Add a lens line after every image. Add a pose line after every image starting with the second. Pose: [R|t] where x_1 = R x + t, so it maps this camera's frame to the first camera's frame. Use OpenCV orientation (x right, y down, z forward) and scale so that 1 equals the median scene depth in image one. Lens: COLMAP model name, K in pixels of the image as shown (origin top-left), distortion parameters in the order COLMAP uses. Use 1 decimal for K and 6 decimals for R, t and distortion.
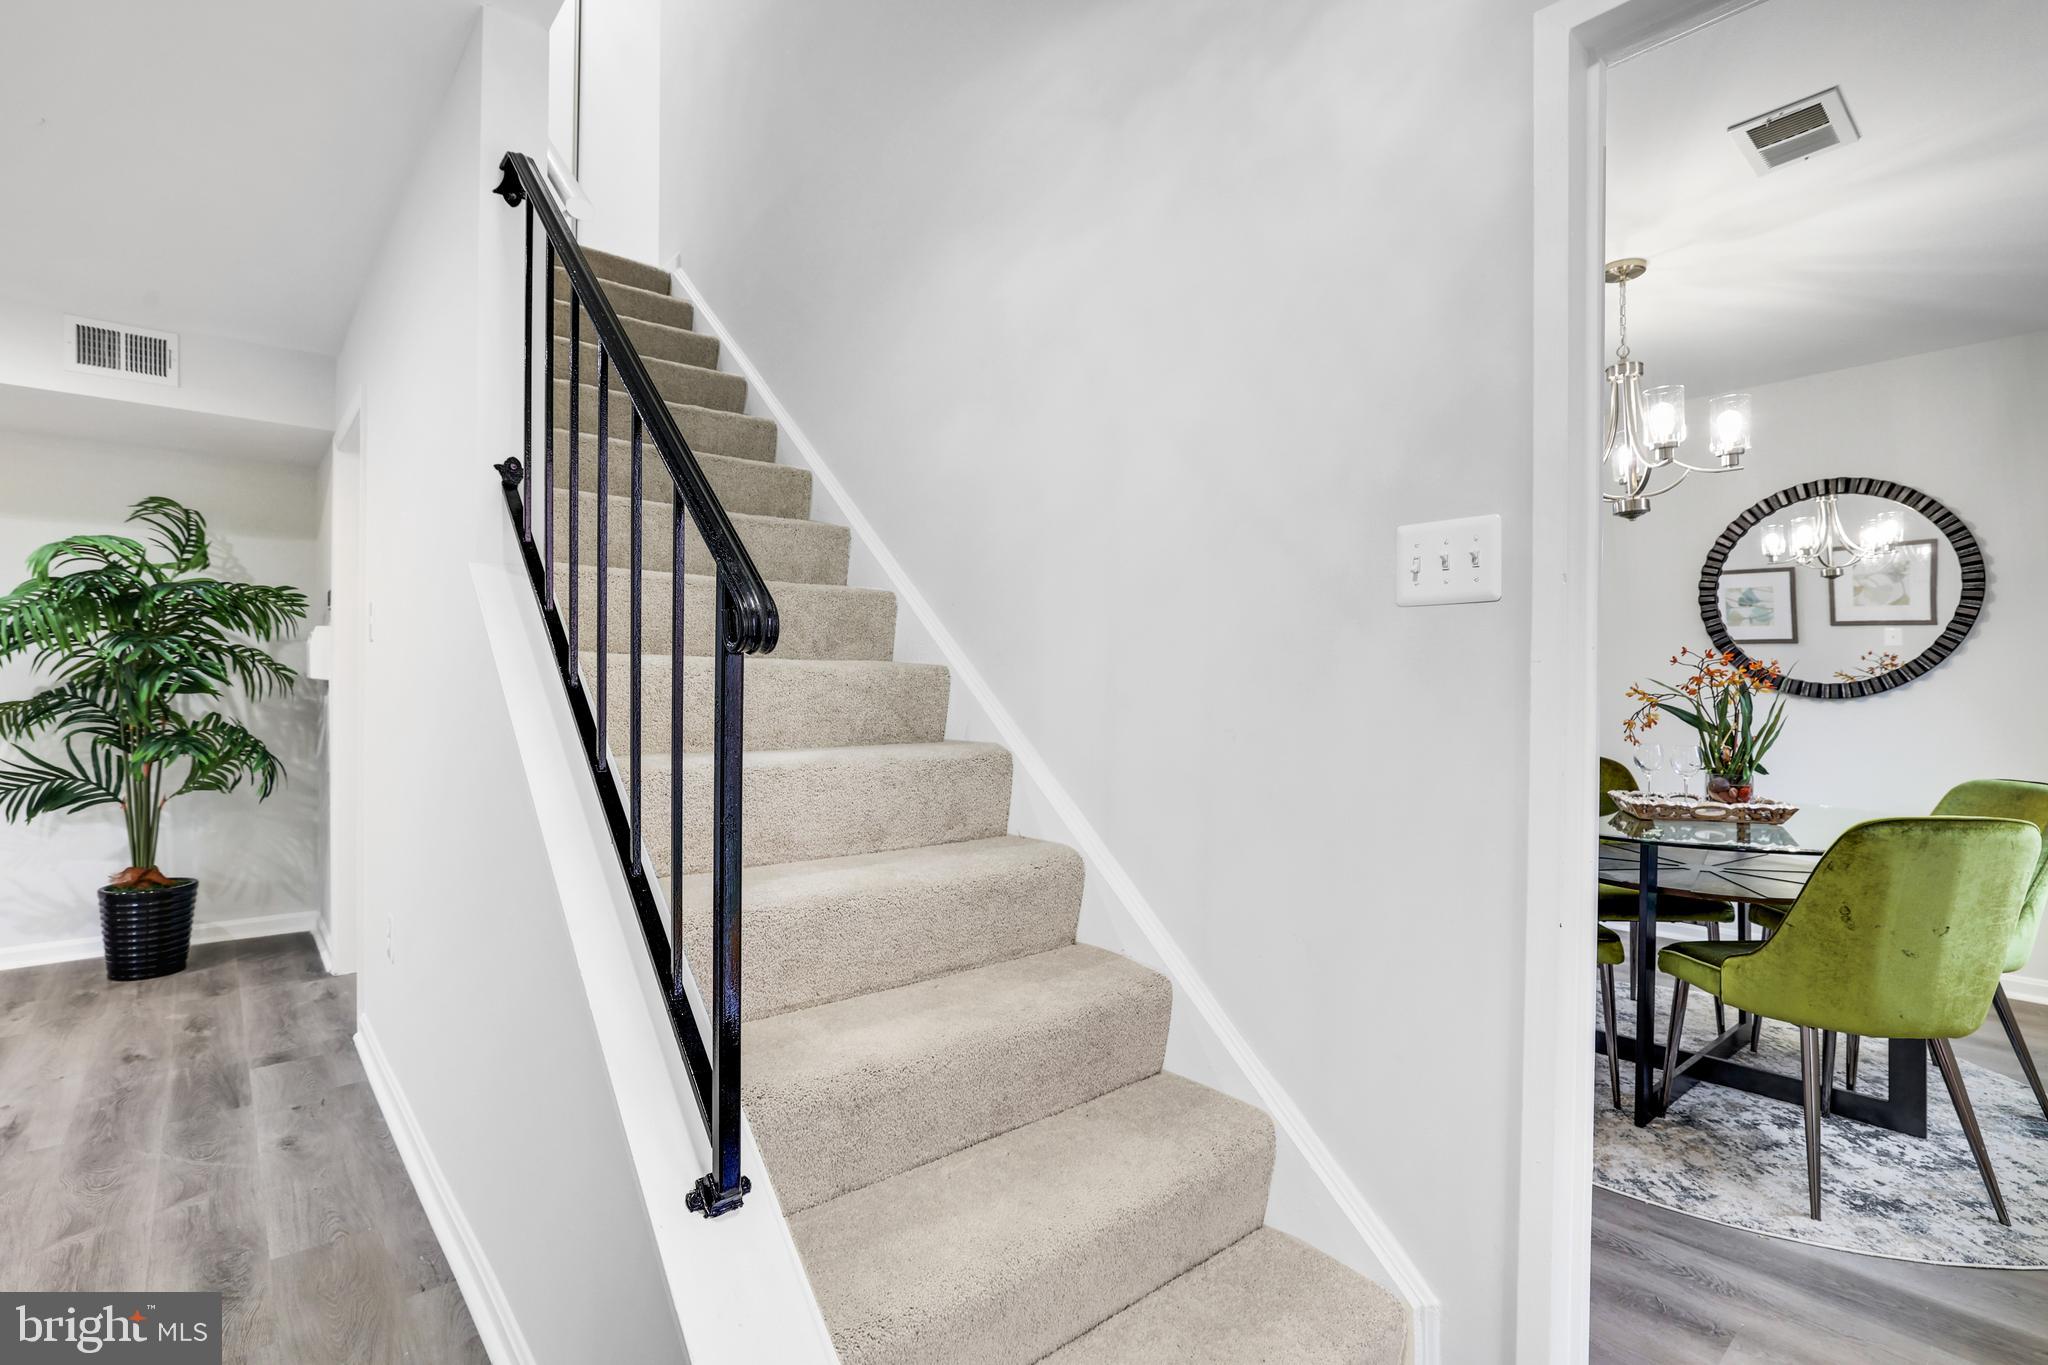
lens RADIAL K [[959.5, 0, 1023.9], [0, 959.5, 680.4], [0, 0, 1]] dist [-0.034771, 0.016729]
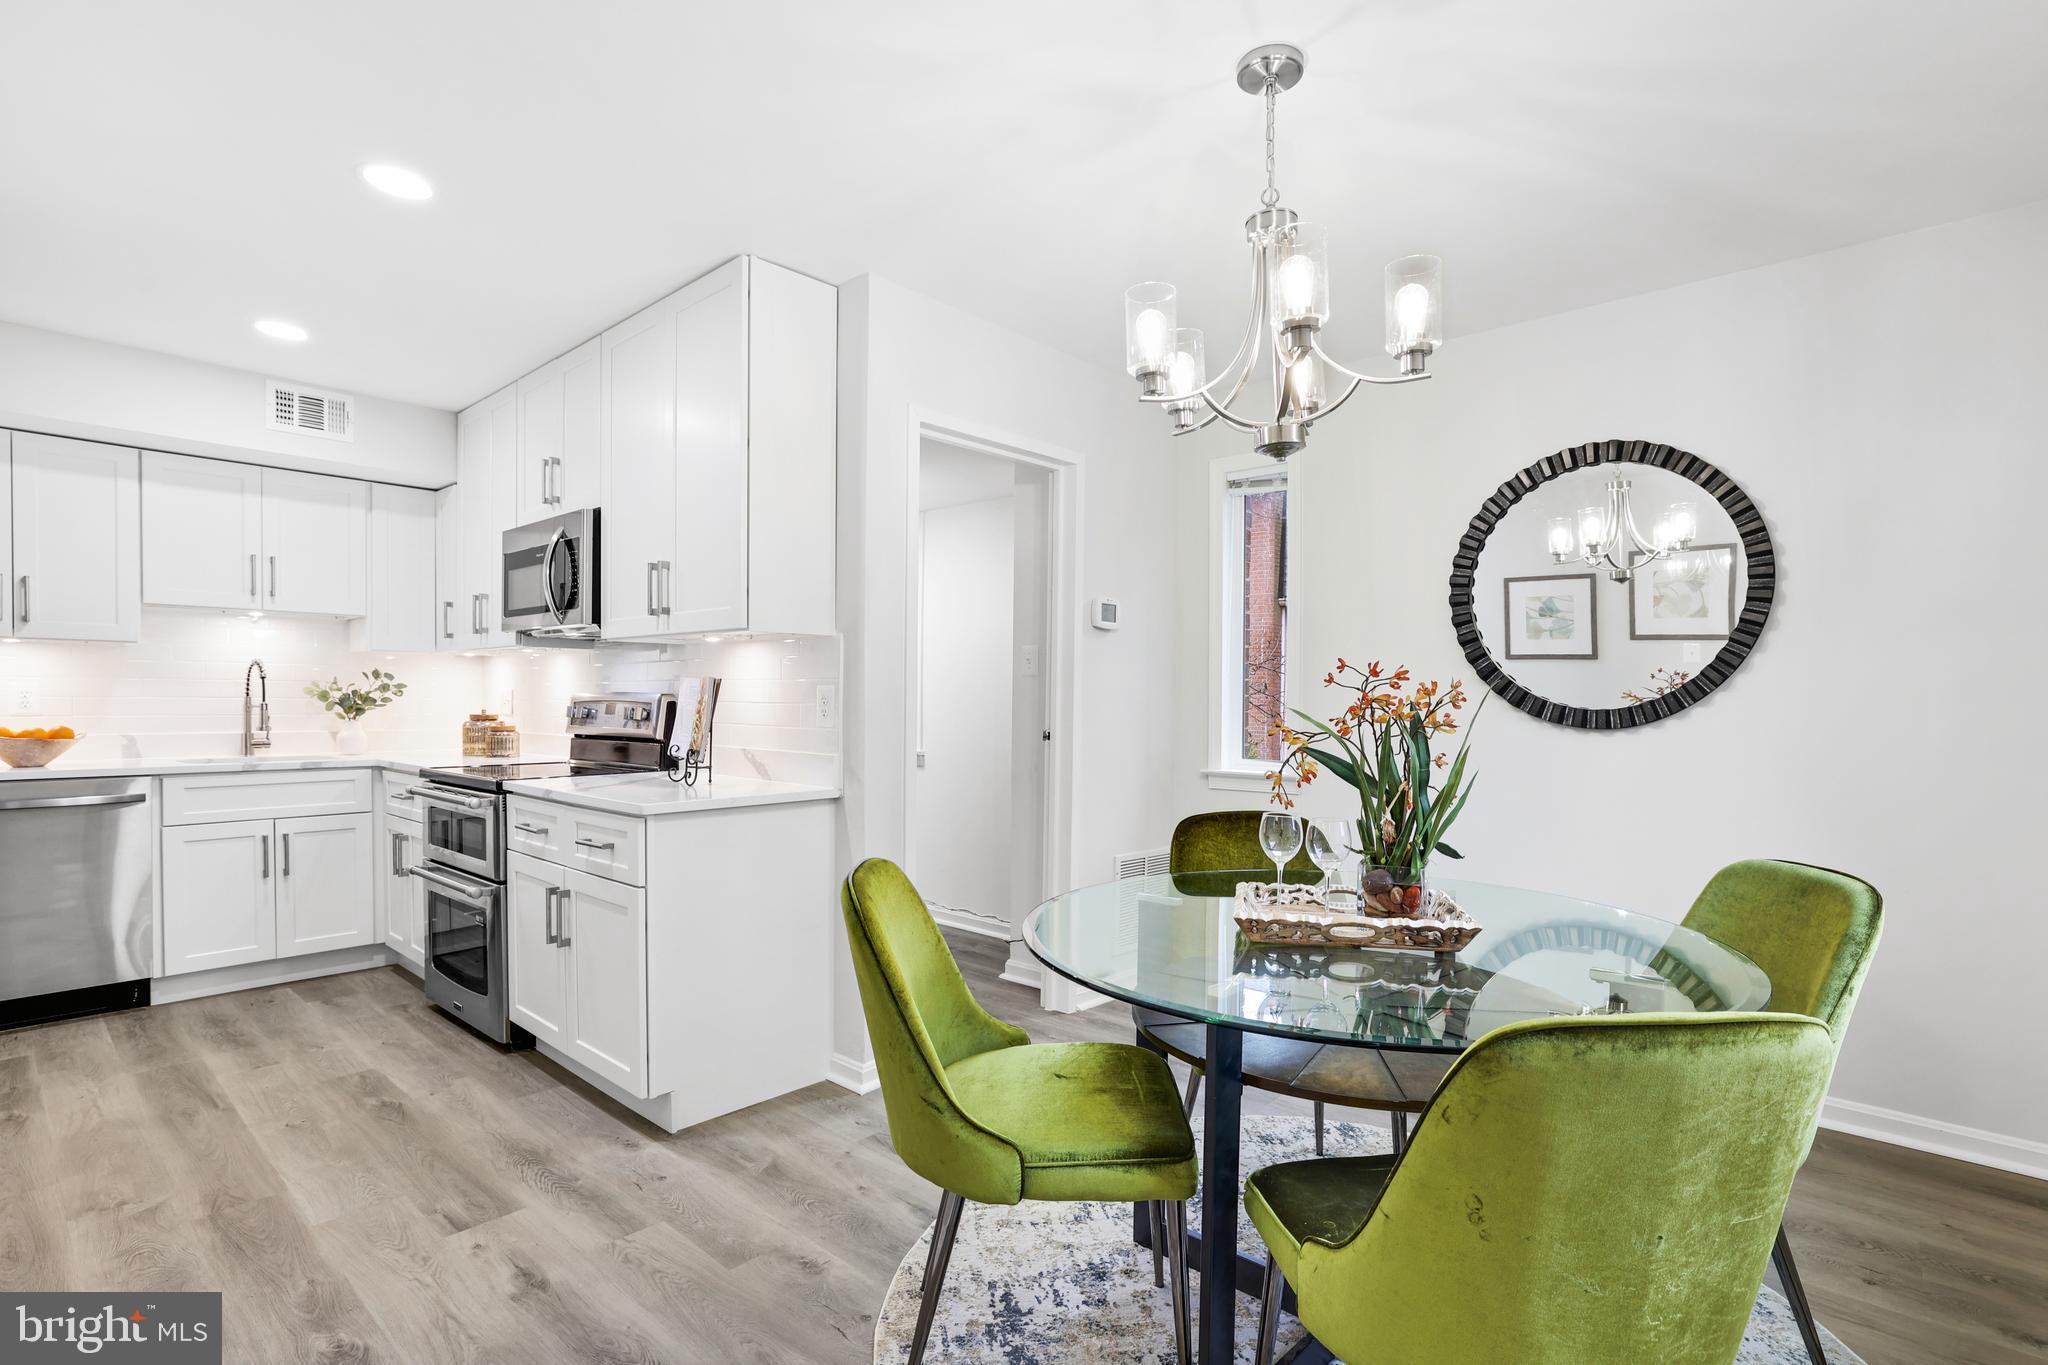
lens RADIAL K [[978.4, 0, 1028.8], [0, 978.4, 716.1], [0, 0, 1]] dist [-0.051452, 0.026688]
pose [[0.992184, 0.000607, 0.124785, 0.309377], [-0.003548, 0.999721, 0.023351, -0.008461], [-0.124736, -0.023611, 0.991909, 0.289559]]
